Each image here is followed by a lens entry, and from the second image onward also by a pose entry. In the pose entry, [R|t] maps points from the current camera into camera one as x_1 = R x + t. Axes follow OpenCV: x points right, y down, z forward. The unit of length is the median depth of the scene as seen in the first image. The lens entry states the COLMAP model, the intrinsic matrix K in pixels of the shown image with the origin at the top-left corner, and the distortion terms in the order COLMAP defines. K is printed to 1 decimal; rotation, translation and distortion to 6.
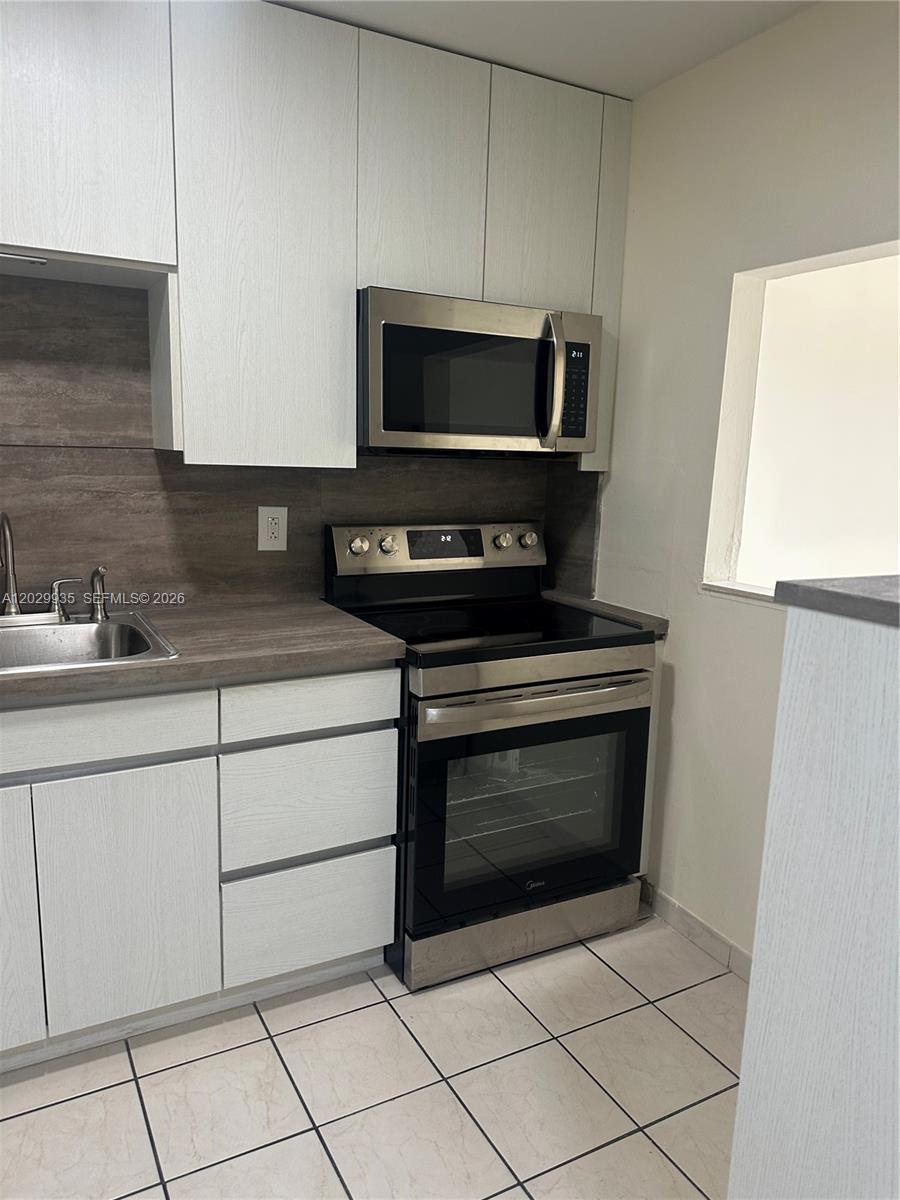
lens RADIAL K [[847.1, 0, 449.0], [0, 847.1, 601.0], [0, 0, 1]] dist [0.062674, 0.003618]
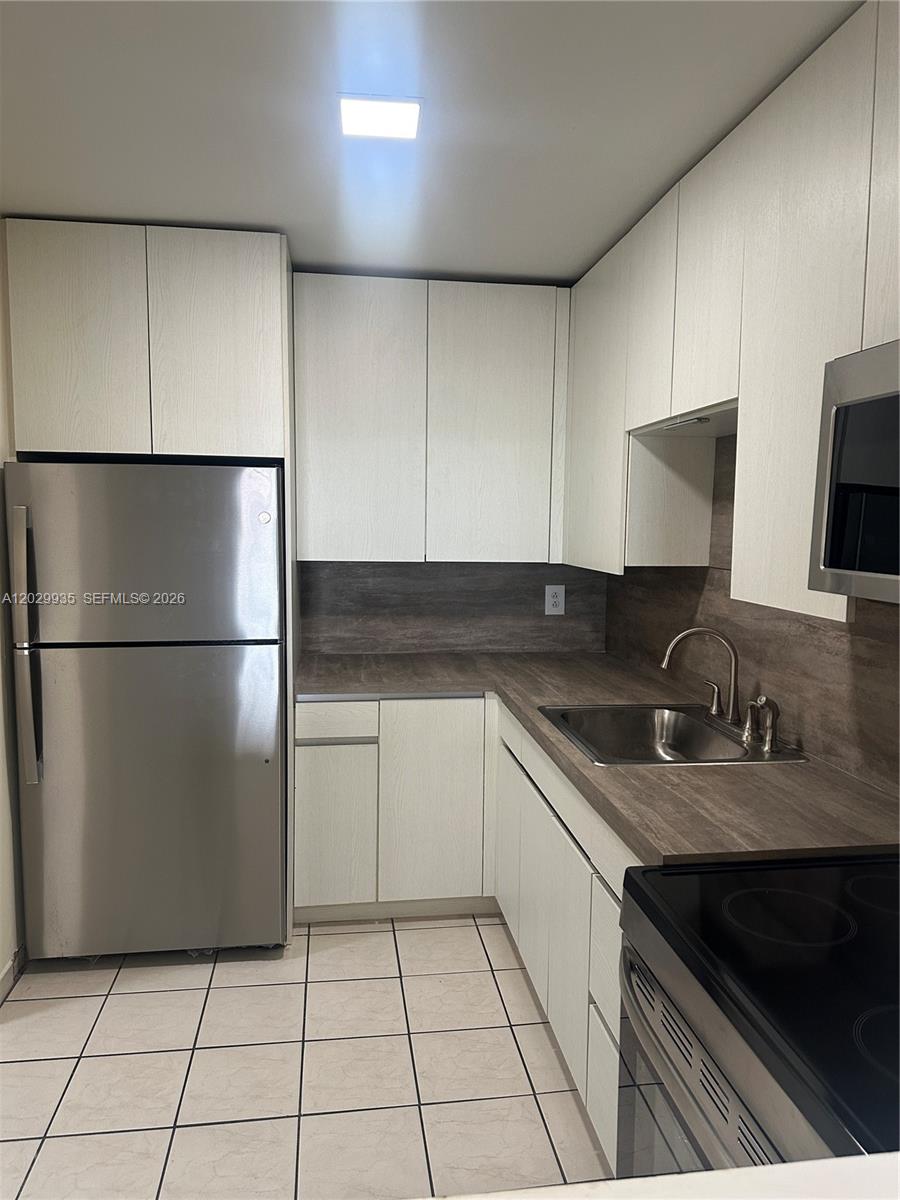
lens RADIAL K [[847.1, 0, 447.7], [0, 847.1, 601.0], [0, 0, 1]] dist [0.062674, 0.003618]
pose [[-0.352604, 0.055694, -0.934114, 0.608227], [-0.193242, 0.972377, 0.130920, -0.195368], [0.915602, 0.226673, -0.332102, 0.912109]]
